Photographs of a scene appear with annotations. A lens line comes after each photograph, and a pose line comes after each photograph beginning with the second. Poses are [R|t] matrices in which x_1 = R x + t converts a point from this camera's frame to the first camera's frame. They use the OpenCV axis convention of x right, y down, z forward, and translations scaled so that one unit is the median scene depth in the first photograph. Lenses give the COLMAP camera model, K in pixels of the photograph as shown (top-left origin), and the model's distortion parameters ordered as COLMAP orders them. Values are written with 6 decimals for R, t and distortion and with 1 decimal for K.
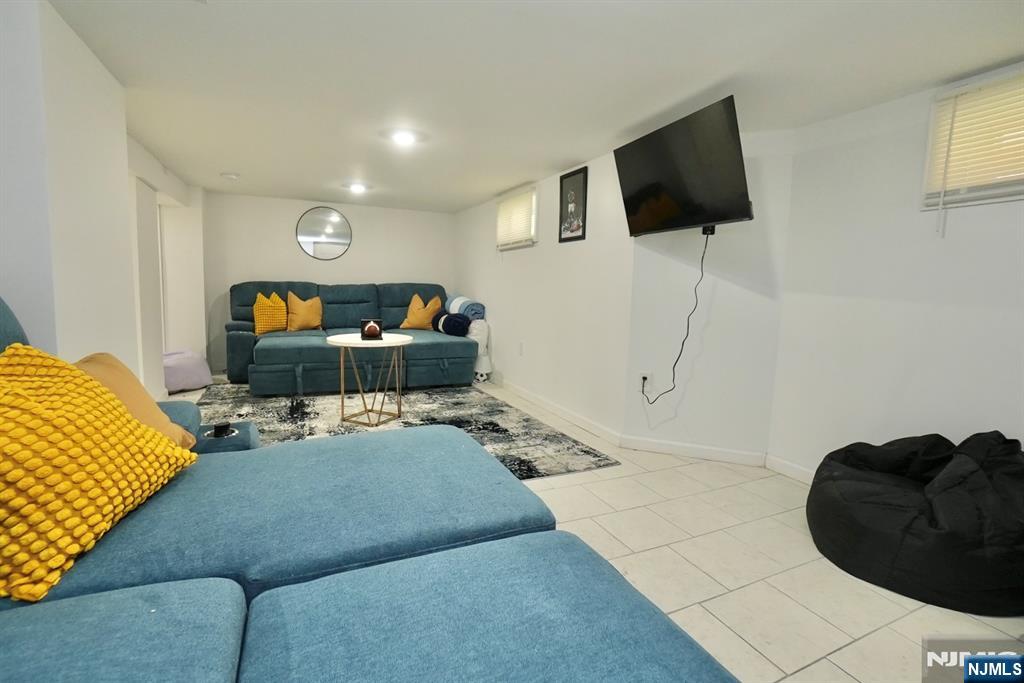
lens RADIAL K [[457.1, 0, 511.5], [0, 457.1, 341.0], [0, 0, 1]] dist [-0.027945, 0.009172]
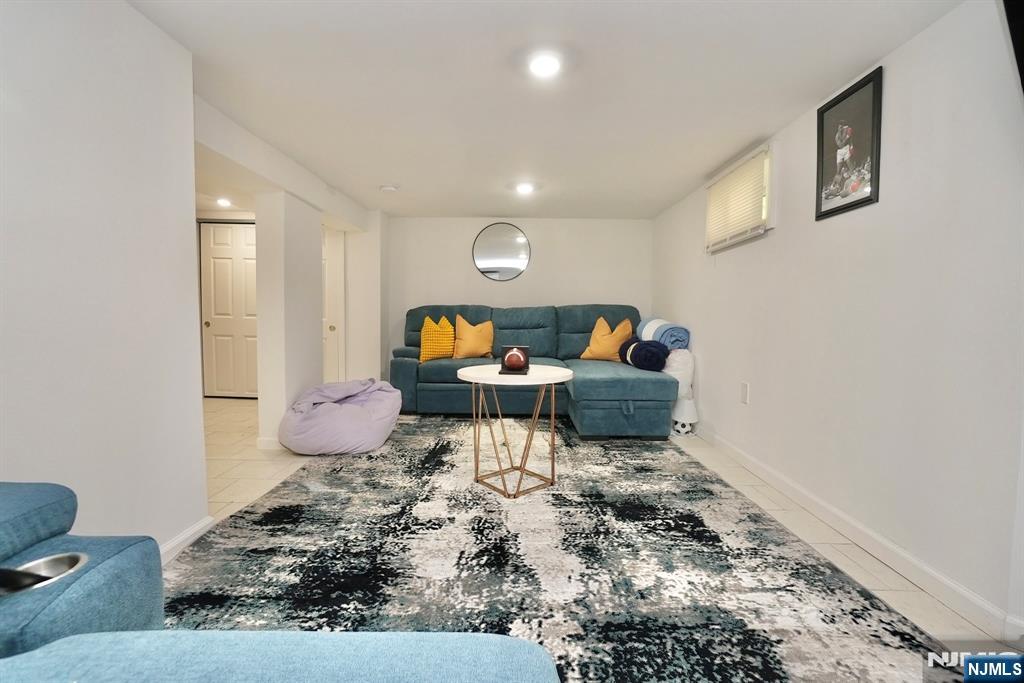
lens RADIAL K [[457.1, 0, 506.0], [0, 457.1, 337.9], [0, 0, 1]] dist [-0.027945, 0.009172]
pose [[0.897350, 0.002984, -0.441310, 0.001182], [-0.034579, 0.997378, -0.063568, -0.012157], [0.439963, 0.072303, 0.895101, 0.313371]]
